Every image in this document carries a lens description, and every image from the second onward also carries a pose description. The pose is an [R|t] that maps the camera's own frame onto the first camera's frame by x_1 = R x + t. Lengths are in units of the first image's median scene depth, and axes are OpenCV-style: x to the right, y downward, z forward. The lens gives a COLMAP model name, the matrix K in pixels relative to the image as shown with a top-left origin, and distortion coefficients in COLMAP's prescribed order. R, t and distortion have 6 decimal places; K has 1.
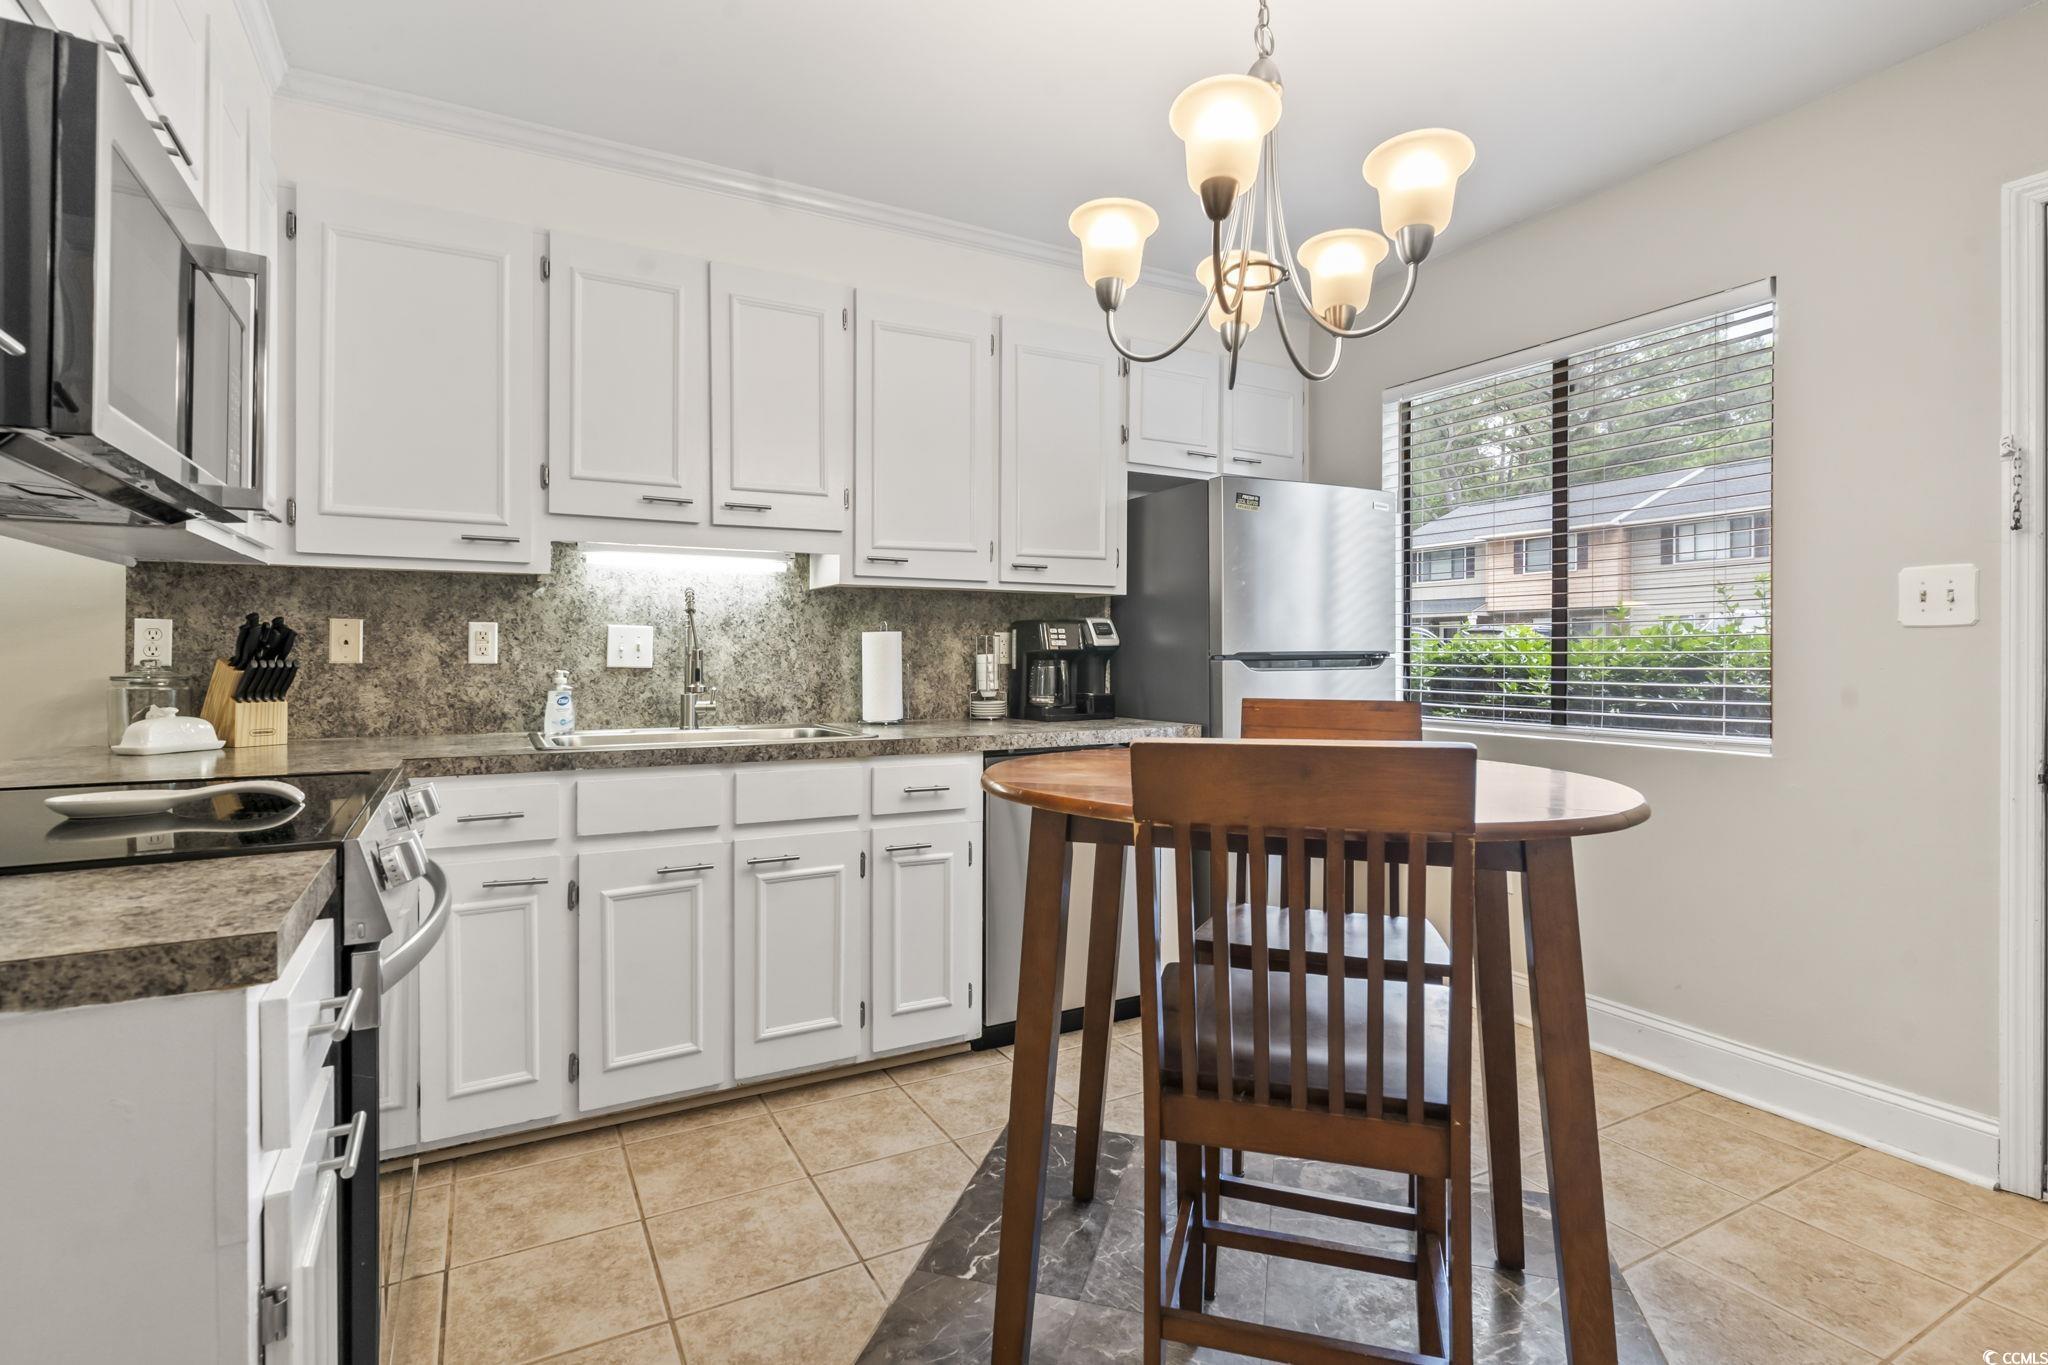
lens RADIAL K [[977.0, 0, 1011.0], [0, 977.0, 662.0], [0, 0, 1]] dist [-0.000542, 0.000487]
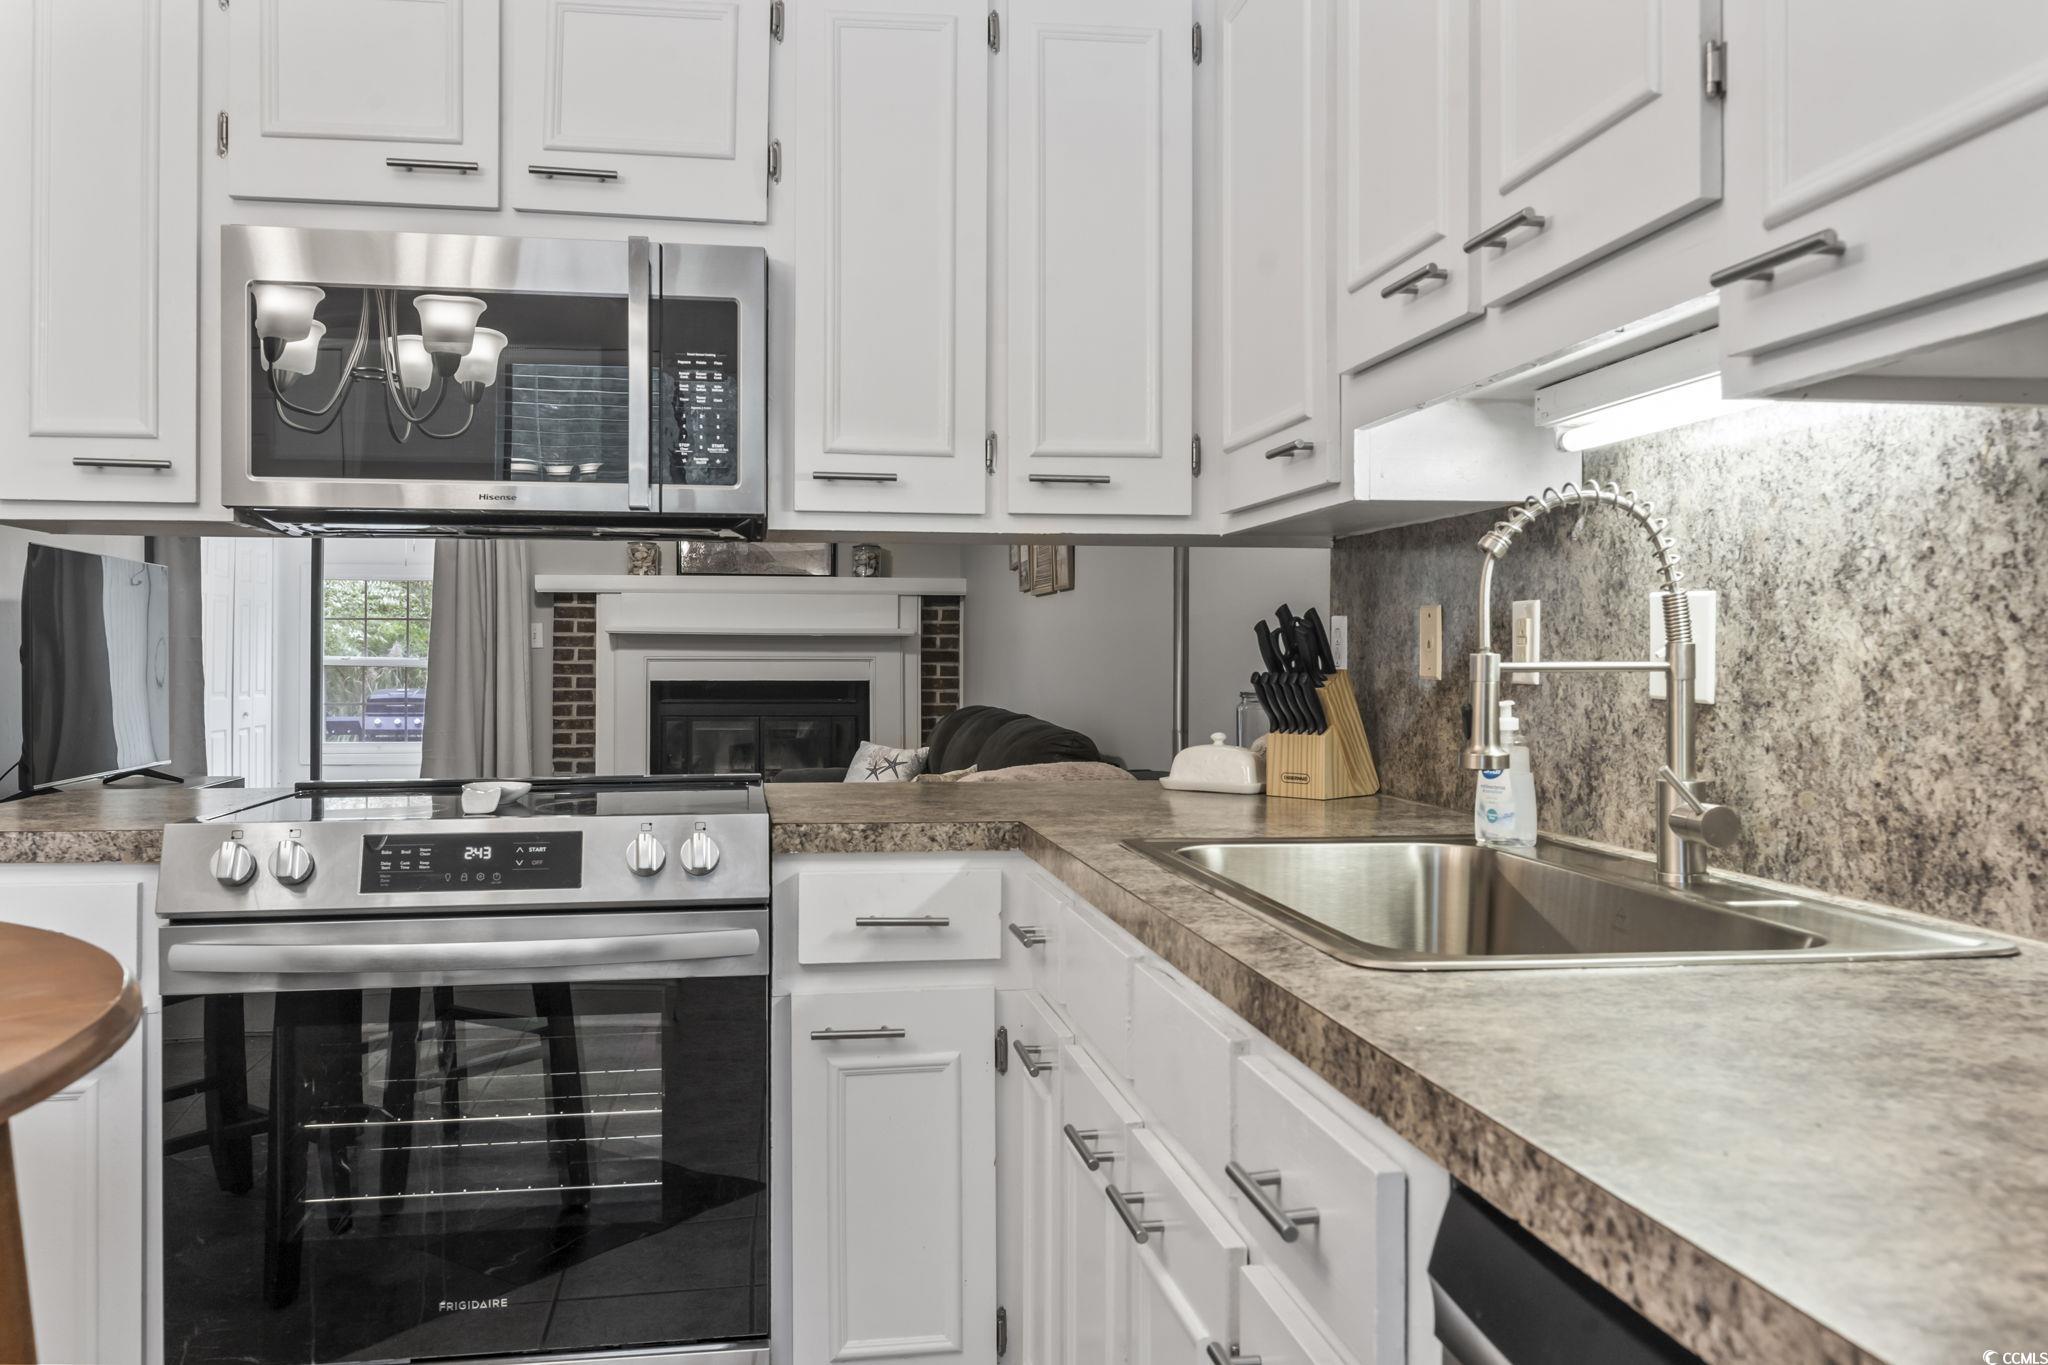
lens RADIAL K [[1605.8, 0, 1009.7], [0, 1605.8, 654.1], [0, 0, 1]] dist [0.002944, 0.003006]
pose [[-0.327968, -0.003276, -0.944683, 0.283119], [-0.007693, 0.999970, -0.000797, -0.009897], [0.944658, 0.007006, -0.327983, 0.920695]]
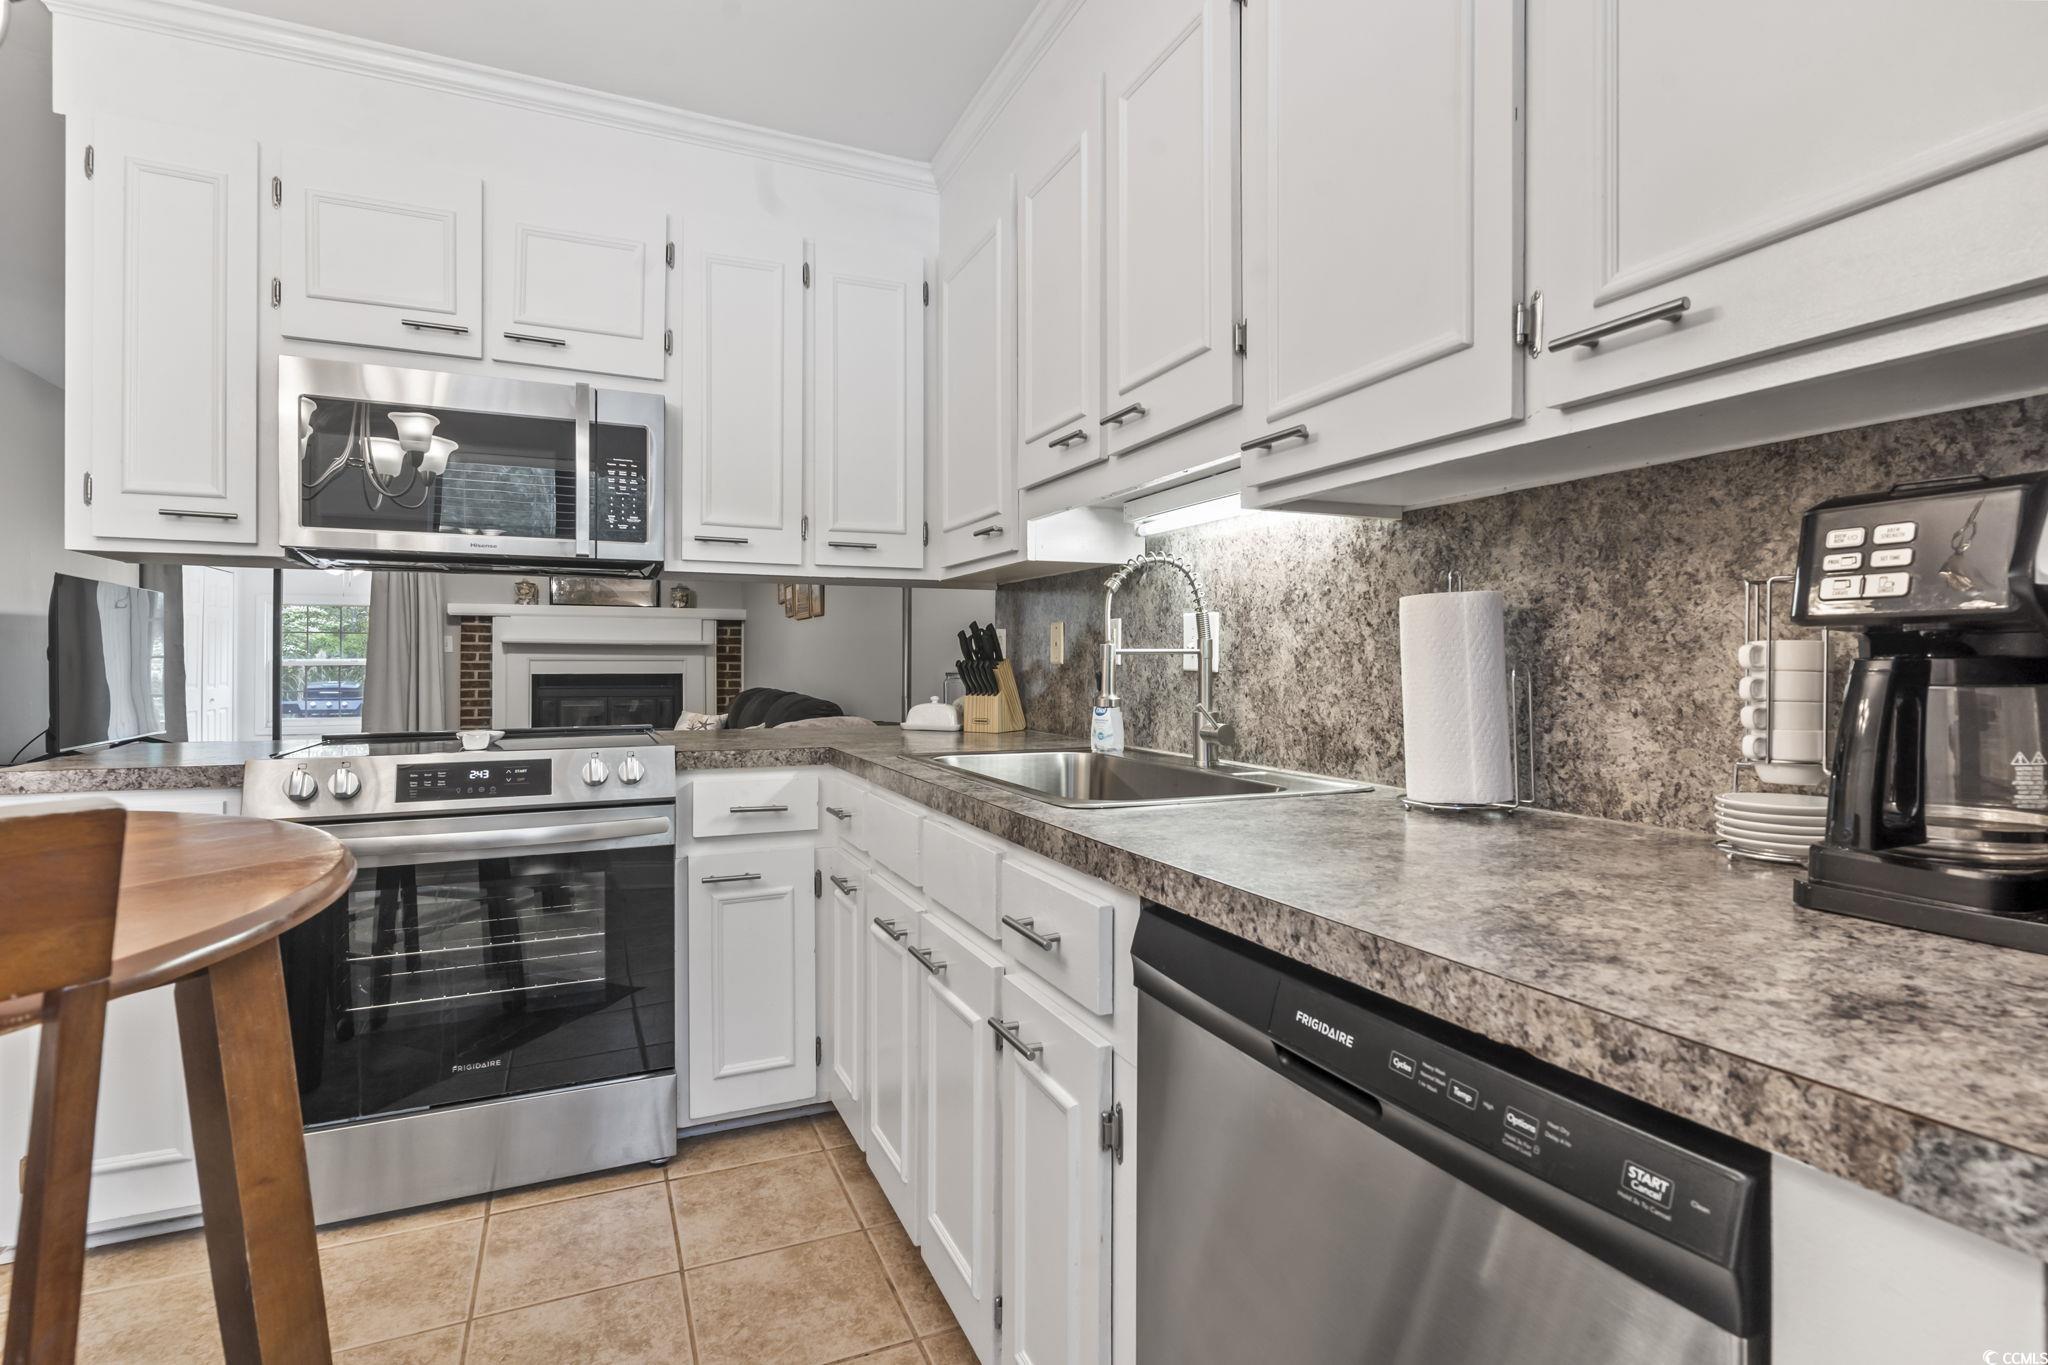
lens RADIAL K [[977.0, 0, 1011.0], [0, 977.0, 662.0], [0, 0, 1]] dist [-0.000542, 0.000487]
pose [[-0.077168, -0.001360, -0.997017, 0.327201], [-0.006720, 0.999977, -0.000844, 0.000349], [0.996995, 0.006635, -0.077176, 0.880888]]
